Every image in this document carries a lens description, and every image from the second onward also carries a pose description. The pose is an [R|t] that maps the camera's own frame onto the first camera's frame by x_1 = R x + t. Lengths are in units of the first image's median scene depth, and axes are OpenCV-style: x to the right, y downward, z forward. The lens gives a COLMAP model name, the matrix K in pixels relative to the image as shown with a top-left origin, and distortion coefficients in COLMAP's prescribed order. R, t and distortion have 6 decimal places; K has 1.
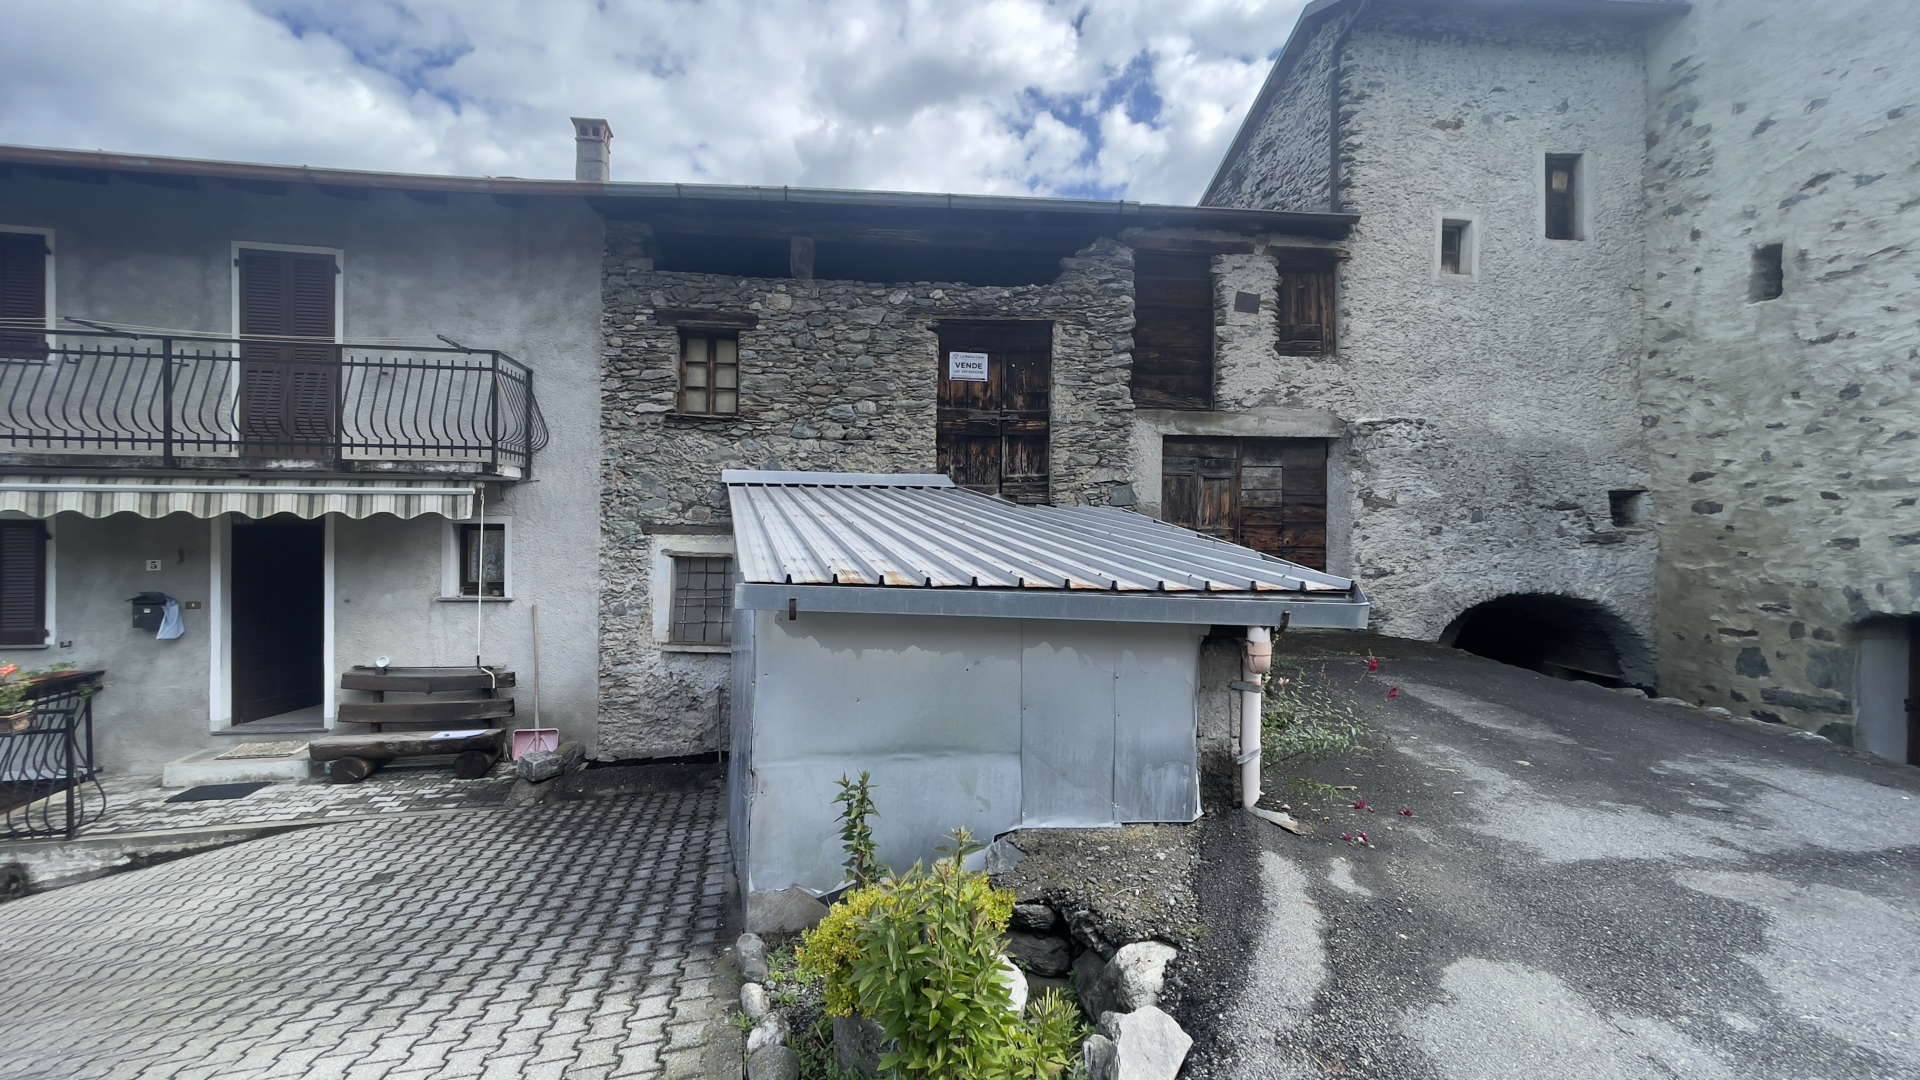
lens RADIAL K [[784.7, 0, 963.3], [0, 784.7, 541.9], [0, 0, 1]] dist [-0.006035, 0.006333]
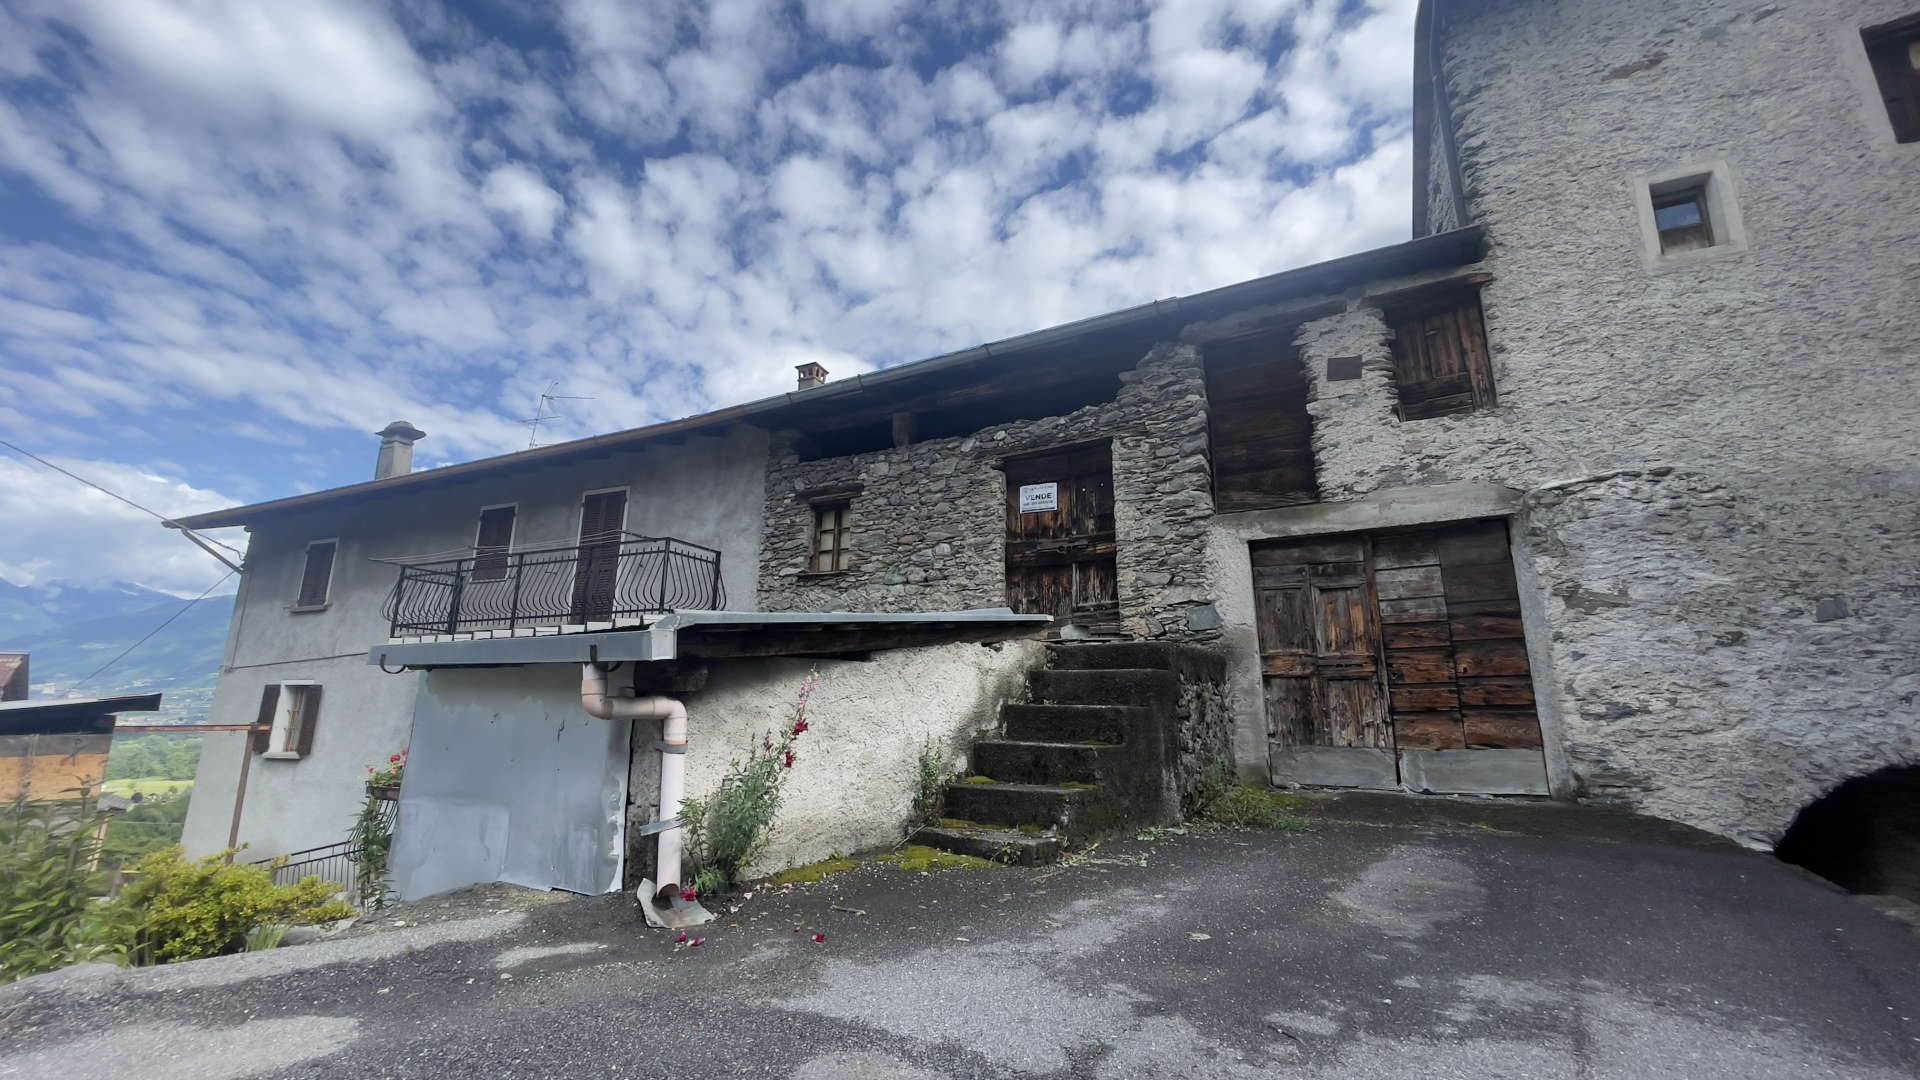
lens RADIAL K [[784.7, 0, 958.0], [0, 784.7, 543.4], [0, 0, 1]] dist [-0.006035, 0.006333]
pose [[0.819640, -0.124105, -0.559274, 0.467332], [-0.012984, 0.971978, -0.234714, 0.063936], [0.572731, 0.199643, 0.795061, 0.168830]]
